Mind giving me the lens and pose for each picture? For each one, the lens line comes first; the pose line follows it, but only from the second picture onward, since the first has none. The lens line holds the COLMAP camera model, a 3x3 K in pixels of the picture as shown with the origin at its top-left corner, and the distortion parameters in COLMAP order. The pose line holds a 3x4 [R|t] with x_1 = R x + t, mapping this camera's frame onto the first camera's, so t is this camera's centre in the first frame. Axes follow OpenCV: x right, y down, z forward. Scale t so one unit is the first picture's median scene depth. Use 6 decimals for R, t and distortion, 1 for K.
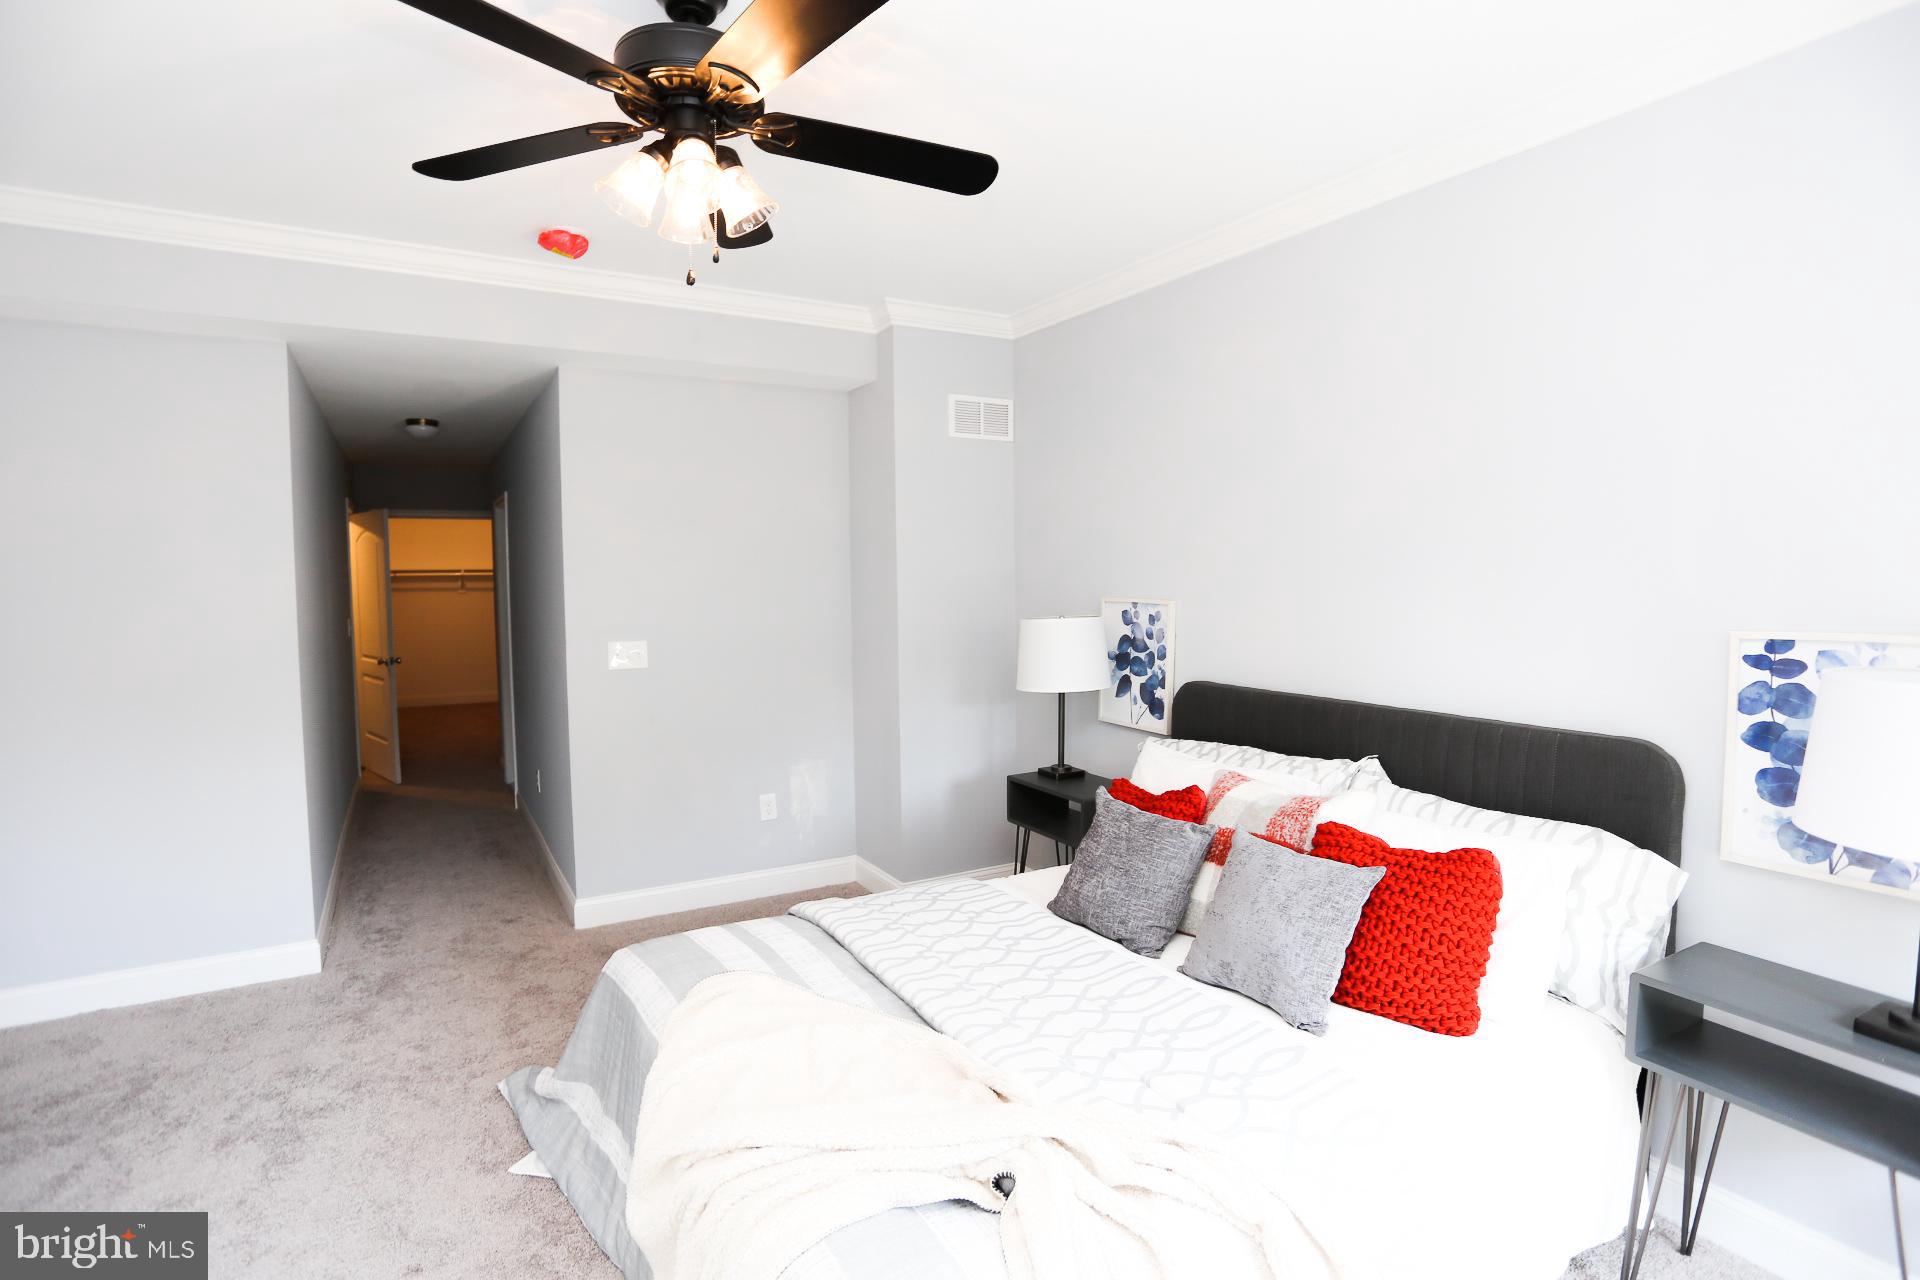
lens RADIAL K [[937.5, 0, 948.7], [0, 937.5, 630.2], [0, 0, 1]] dist [-0.072859, 0.033821]
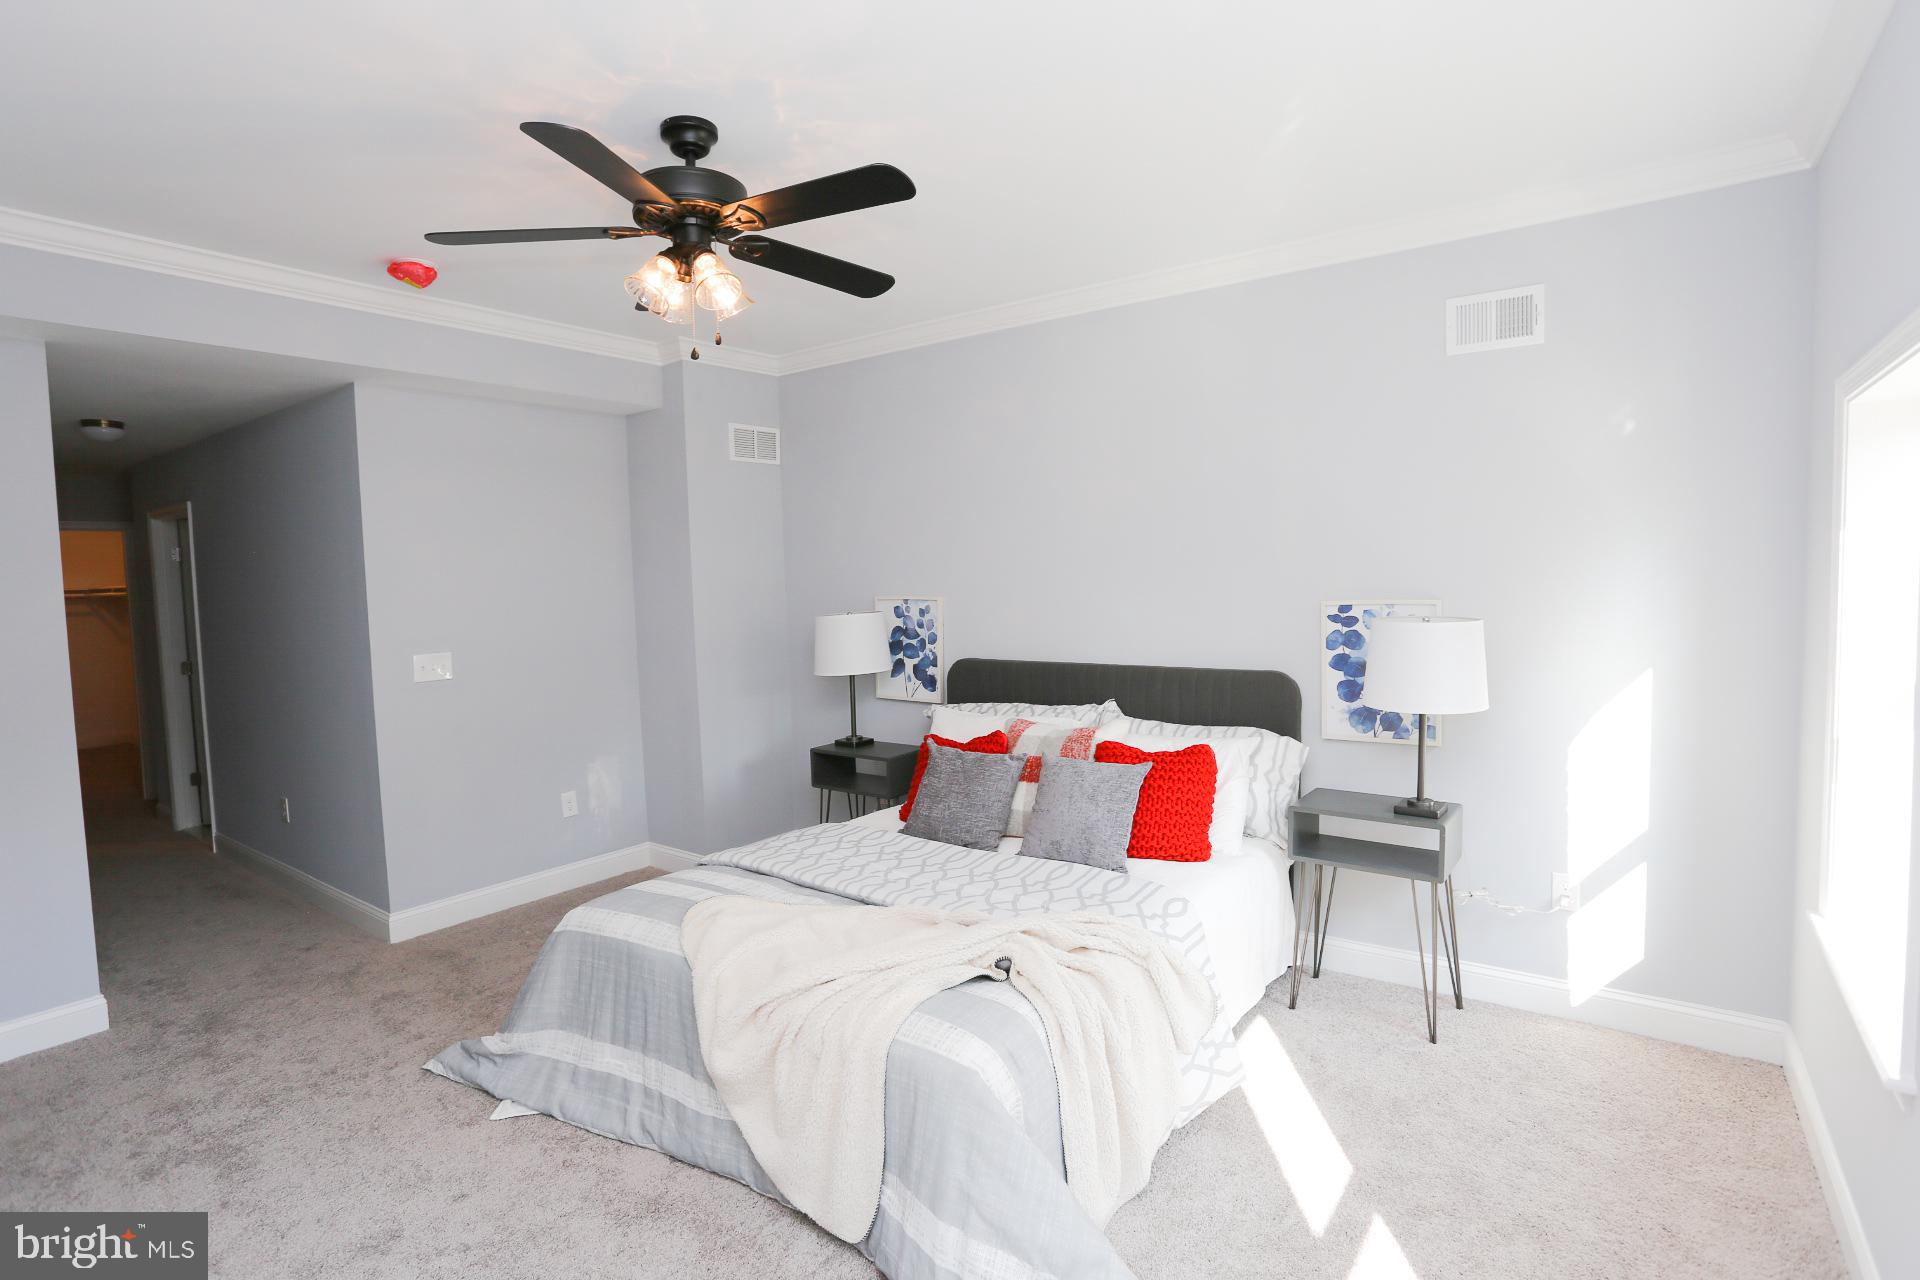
lens RADIAL K [[937.5, 0, 948.7], [0, 937.5, 630.2], [0, 0, 1]] dist [-0.072859, 0.033821]
pose [[0.918850, -0.043142, 0.392241, -0.327296], [0.045475, 0.998960, 0.003347, 0.012956], [-0.391977, 0.014762, 0.919856, -0.227151]]
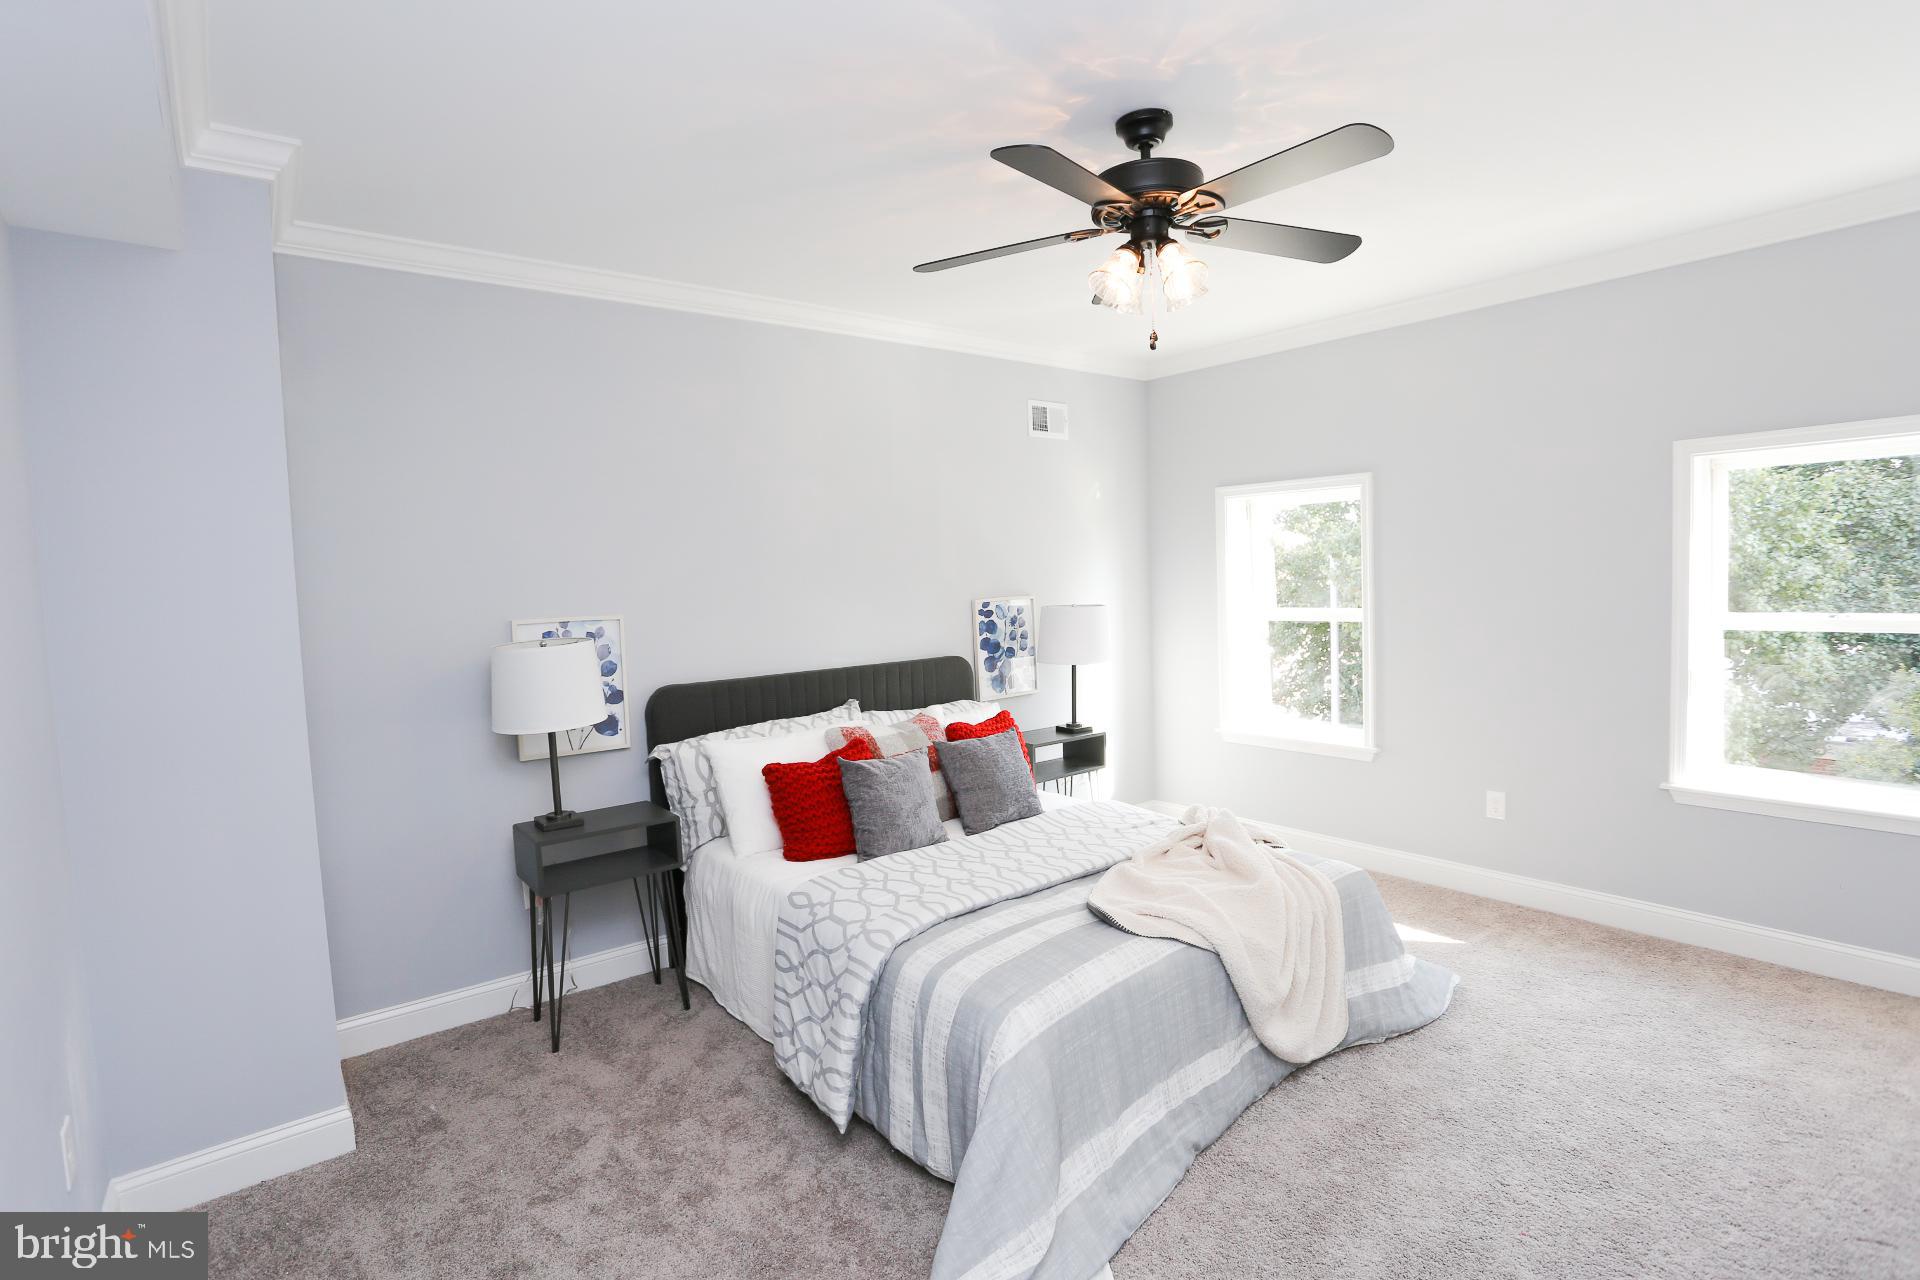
lens RADIAL K [[916.6, 0, 918.3], [0, 916.6, 641.1], [0, 0, 1]] dist [-0.000038, 0.030416]
pose [[-0.108854, -0.060913, 0.992190, -1.041294], [0.099438, 0.992447, 0.071838, -0.056545], [-0.989072, 0.106481, -0.101975, 1.021446]]
